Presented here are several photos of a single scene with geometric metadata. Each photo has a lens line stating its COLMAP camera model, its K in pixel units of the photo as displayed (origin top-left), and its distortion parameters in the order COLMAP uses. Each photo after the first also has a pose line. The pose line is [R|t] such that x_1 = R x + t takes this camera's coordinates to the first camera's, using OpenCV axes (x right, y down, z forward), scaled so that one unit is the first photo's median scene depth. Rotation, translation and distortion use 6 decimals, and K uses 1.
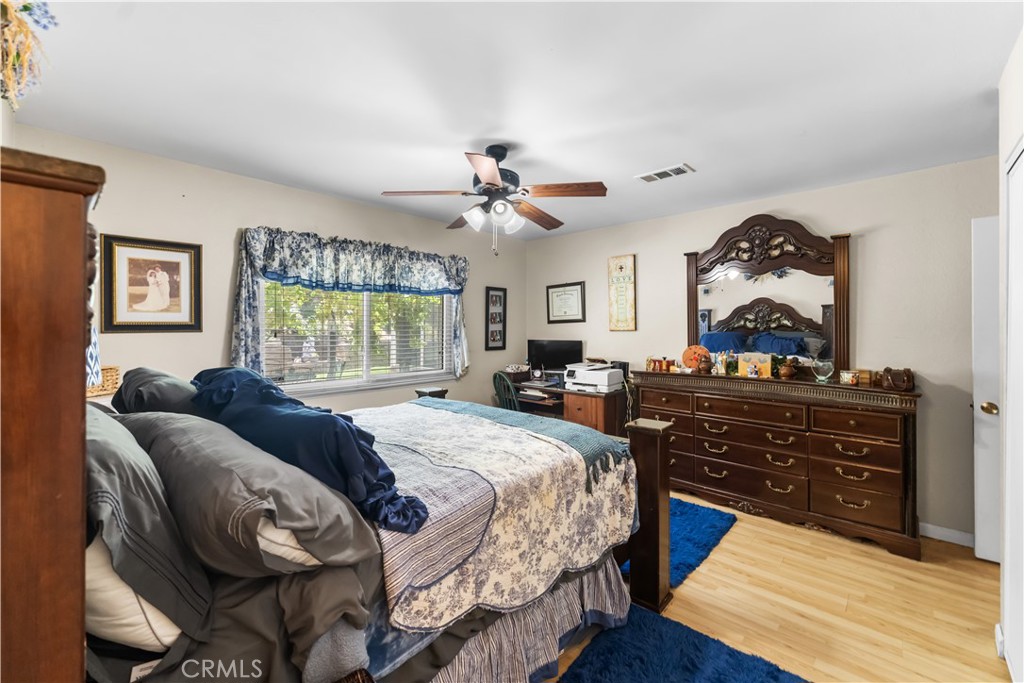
lens RADIAL K [[412.2, 0, 510.3], [0, 412.2, 347.1], [0, 0, 1]] dist [-0.000511, -0.000401]
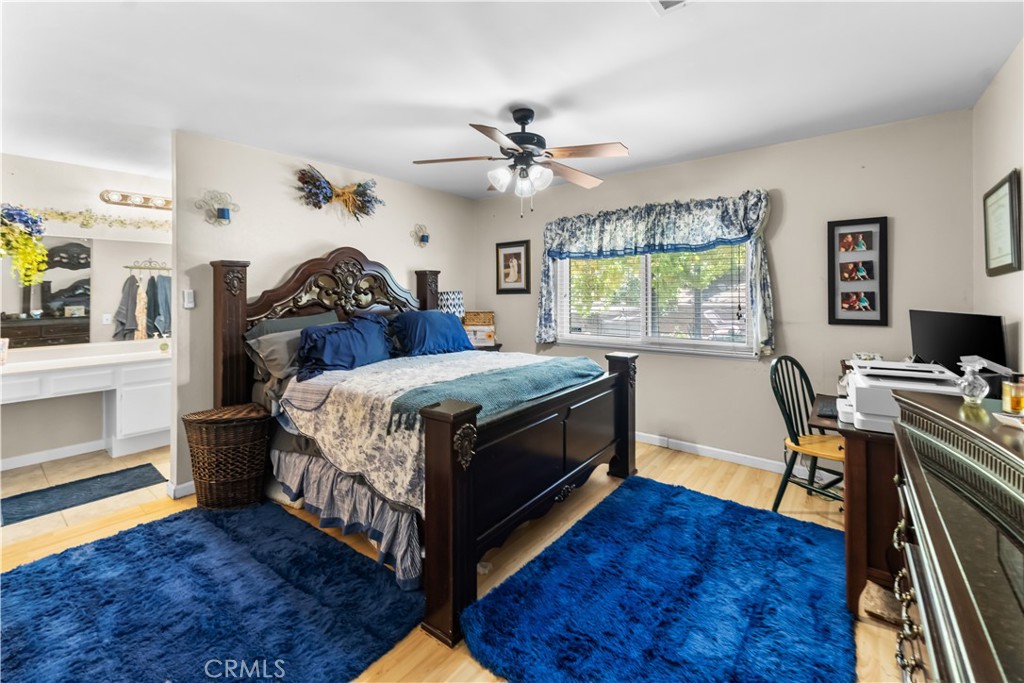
lens RADIAL K [[412.2, 0, 490.4], [0, 412.2, 292.9], [0, 0, 1]] dist [-0.000511, -0.000401]
pose [[0.094882, 0.001200, -0.995488, 0.672888], [-0.034635, 0.999398, -0.002097, -0.025983], [0.994886, 0.034678, 0.094867, 0.568622]]
